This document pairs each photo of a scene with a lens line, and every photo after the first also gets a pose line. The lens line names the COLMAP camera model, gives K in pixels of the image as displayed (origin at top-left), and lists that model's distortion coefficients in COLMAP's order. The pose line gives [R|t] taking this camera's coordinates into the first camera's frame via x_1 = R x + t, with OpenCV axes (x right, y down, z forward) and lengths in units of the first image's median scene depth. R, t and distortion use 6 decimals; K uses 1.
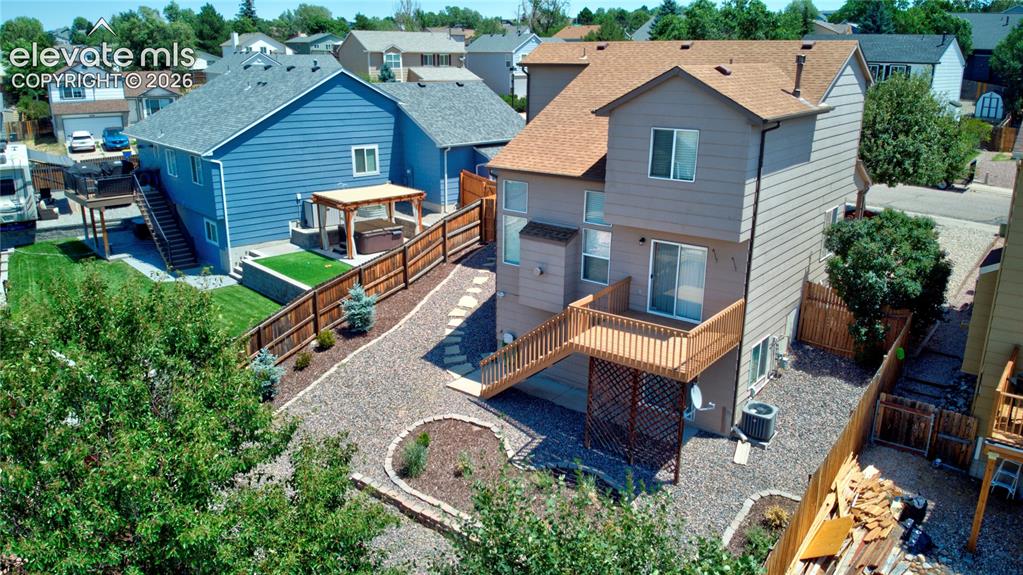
lens RADIAL K [[774.1, 0, 511.5], [0, 774.1, 287.5], [0, 0, 1]] dist [0.165961, -0.442617]
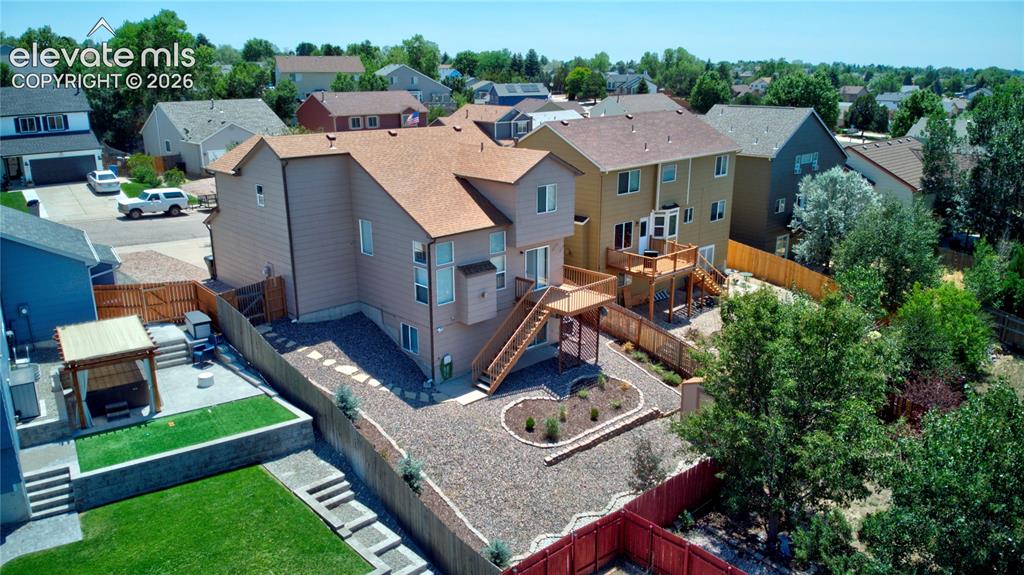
lens RADIAL K [[774.9, 0, 512.0], [0, 774.9, 287.5], [0, 0, 1]] dist [0.165961, -0.442617]
pose [[0.146444, -0.291462, 0.945306, -1.386366], [0.292246, 0.925702, 0.240143, -0.386132], [-0.945064, 0.241094, 0.220742, 0.644889]]
